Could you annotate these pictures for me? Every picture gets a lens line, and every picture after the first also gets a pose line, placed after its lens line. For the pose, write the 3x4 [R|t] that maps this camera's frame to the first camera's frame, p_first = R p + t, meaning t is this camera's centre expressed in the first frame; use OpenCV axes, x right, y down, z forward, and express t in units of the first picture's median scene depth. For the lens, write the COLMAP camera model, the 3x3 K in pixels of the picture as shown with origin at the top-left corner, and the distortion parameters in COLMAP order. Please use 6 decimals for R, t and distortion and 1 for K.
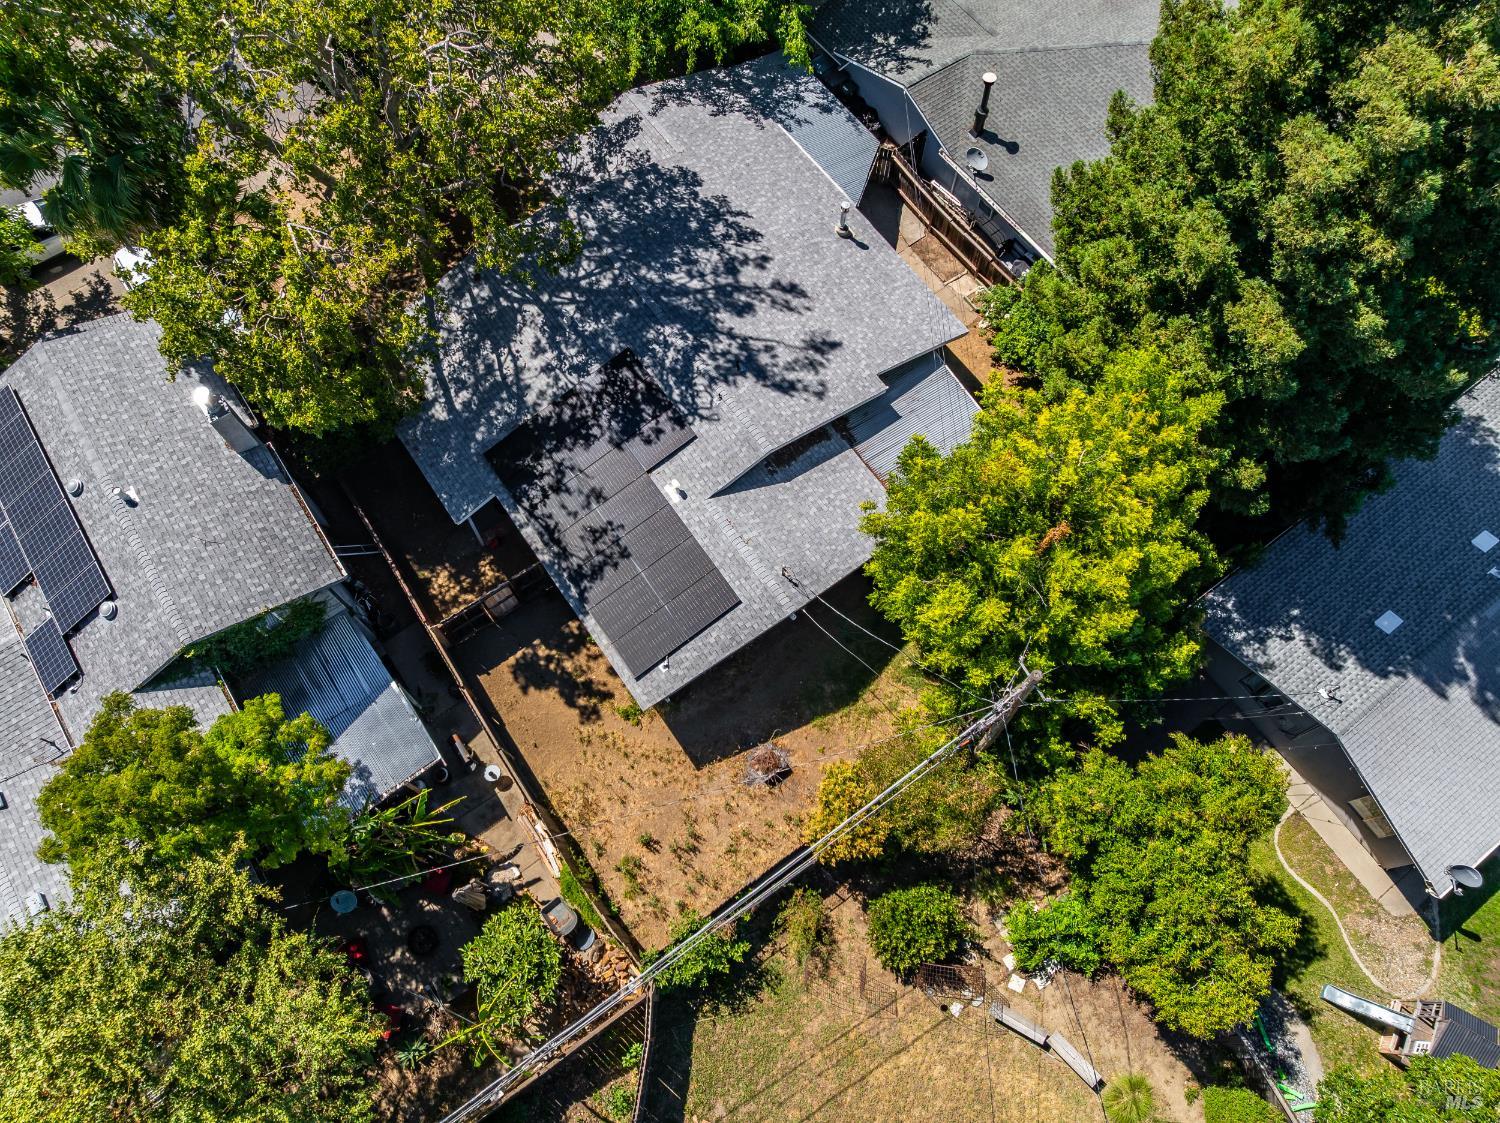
lens RADIAL K [[1032.3, 0, 750.0], [0, 1032.3, 561.5], [0, 0, 1]] dist [-0.048892, -0.000276]
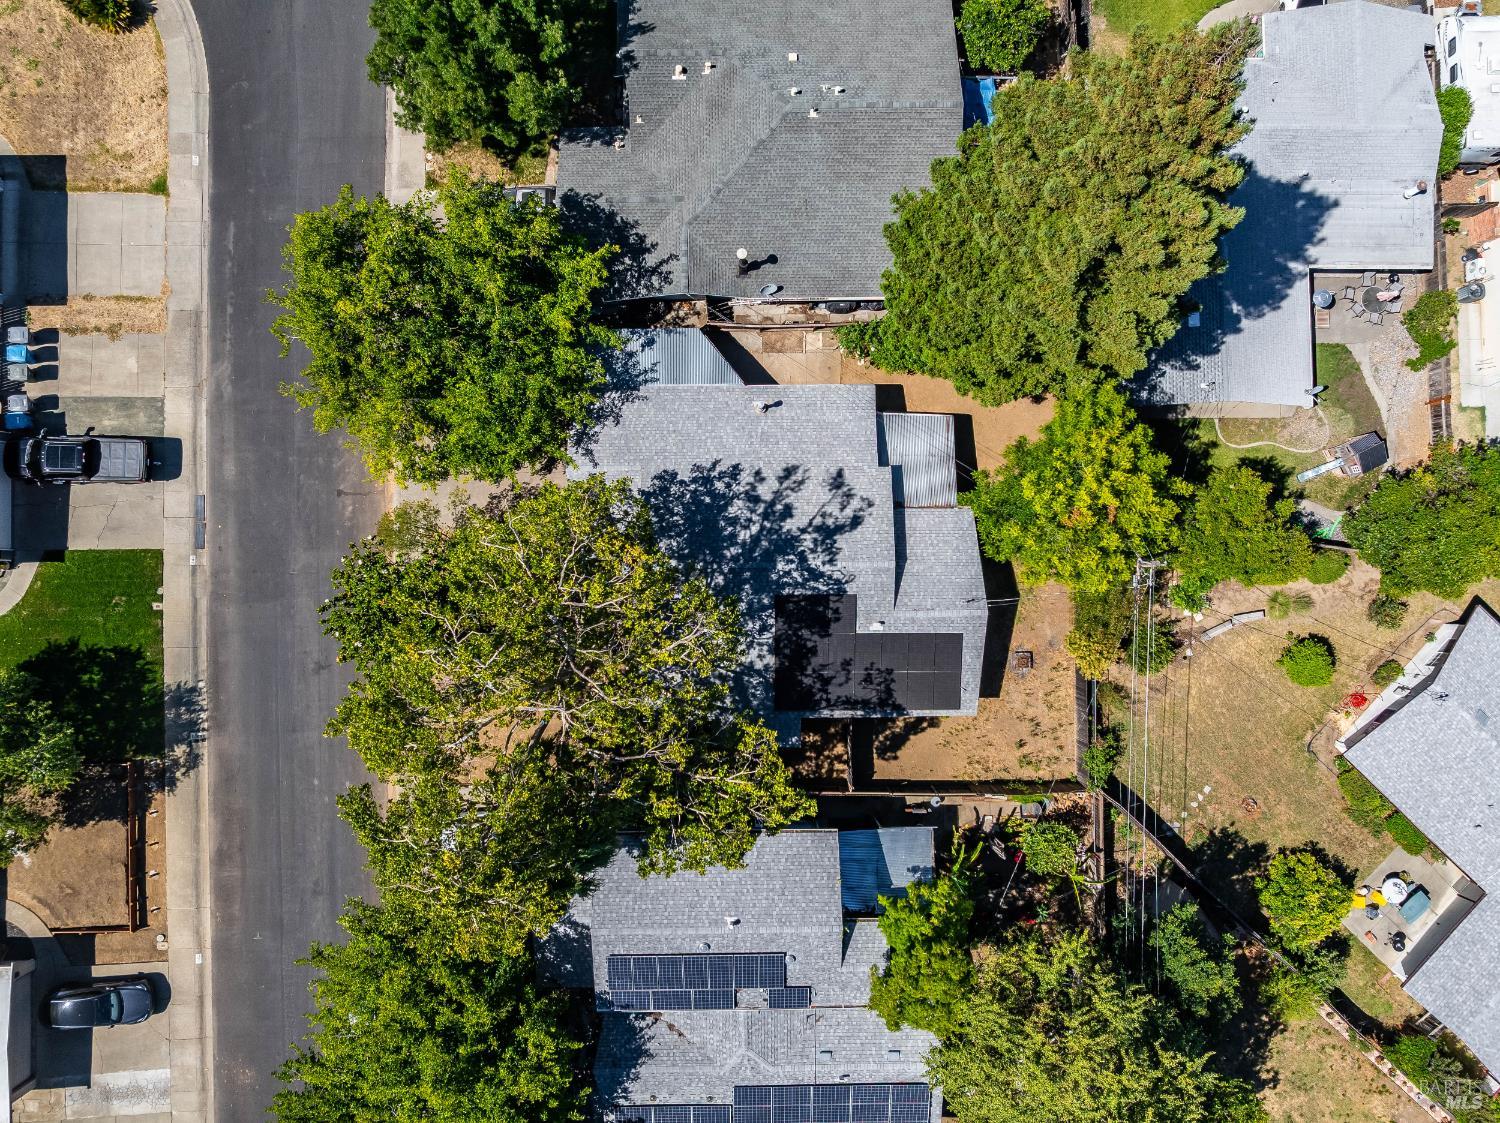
lens RADIAL K [[1061.5, 0, 750.0], [0, 1061.5, 561.5], [0, 0, 1]] dist [-0.036206, 0.005069]
pose [[0.566818, -0.823491, 0.024084, -0.131117], [0.756298, 0.531716, 0.381170, -0.820995], [-0.326696, -0.197840, 0.924191, -0.384819]]
